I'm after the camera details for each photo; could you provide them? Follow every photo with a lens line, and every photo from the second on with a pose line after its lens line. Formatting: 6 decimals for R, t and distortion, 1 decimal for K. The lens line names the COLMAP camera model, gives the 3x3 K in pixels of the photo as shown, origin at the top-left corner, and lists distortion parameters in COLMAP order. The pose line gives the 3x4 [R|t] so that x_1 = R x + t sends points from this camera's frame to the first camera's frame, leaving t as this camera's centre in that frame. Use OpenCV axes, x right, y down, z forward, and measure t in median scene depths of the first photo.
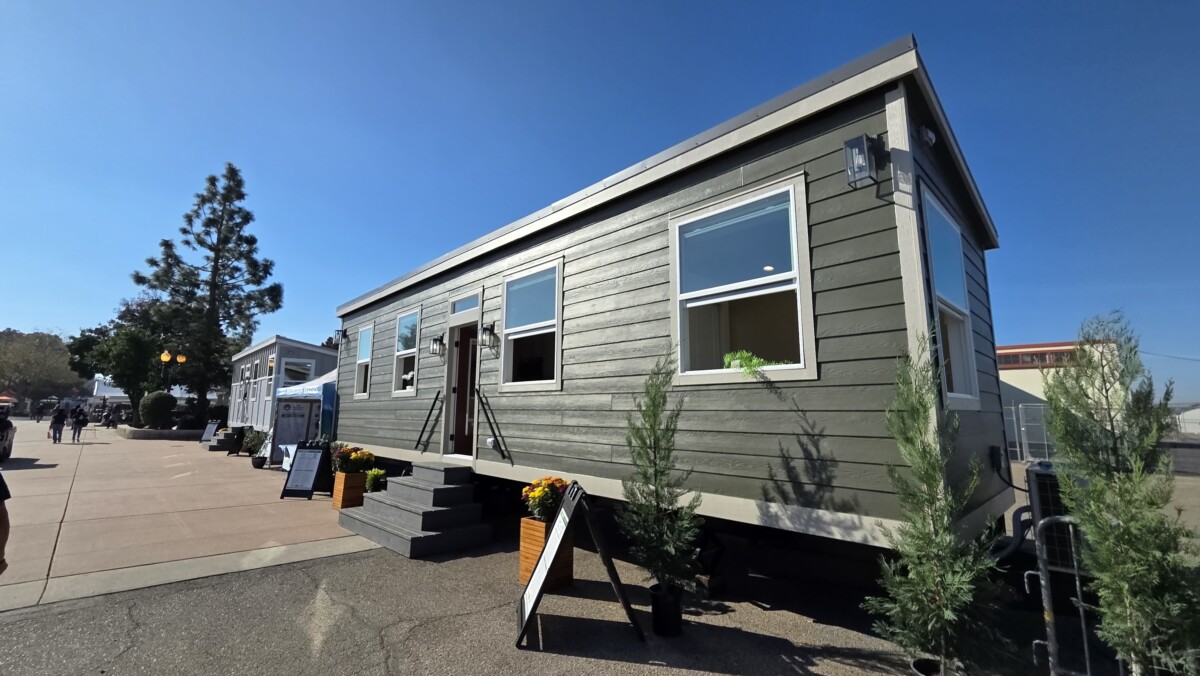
lens RADIAL K [[491.4, 0, 593.1], [0, 491.4, 335.5], [0, 0, 1]] dist [0.000264, 0.000213]
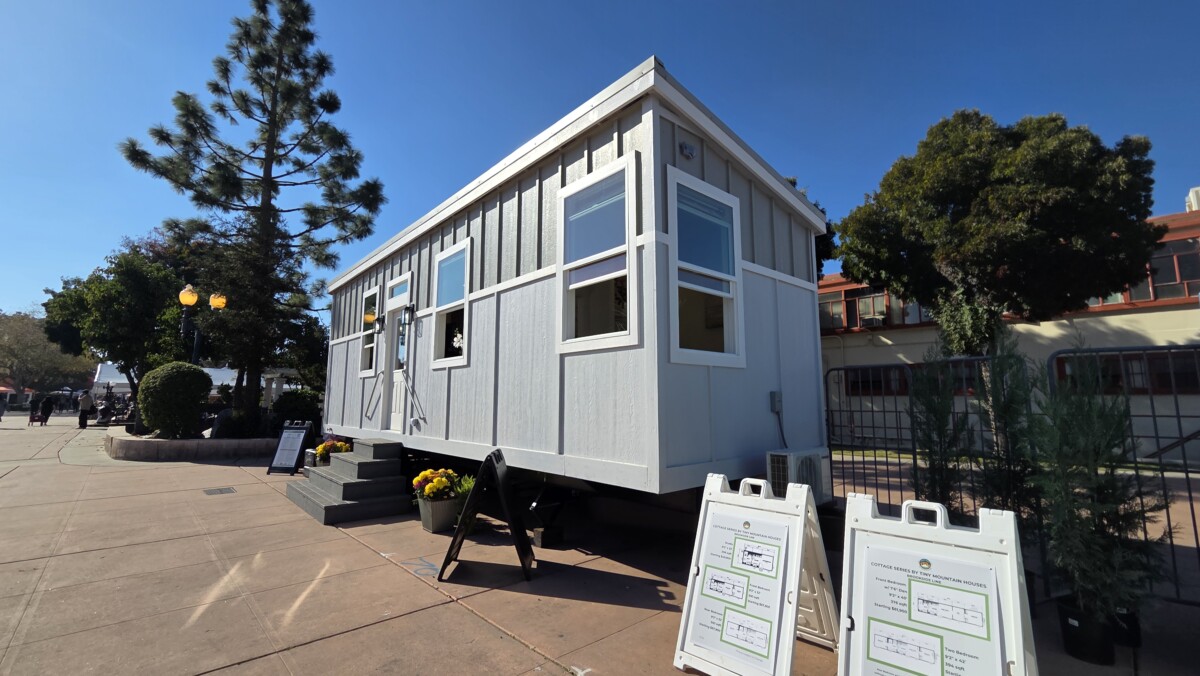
lens RADIAL K [[491.4, 0, 593.1], [0, 491.4, 335.5], [0, 0, 1]] dist [0.000264, 0.000213]
pose [[0.999490, -0.008318, -0.030834, -0.379033], [0.008819, 0.999831, 0.016126, 0.069748], [0.030694, -0.016390, 0.999394, 0.438733]]
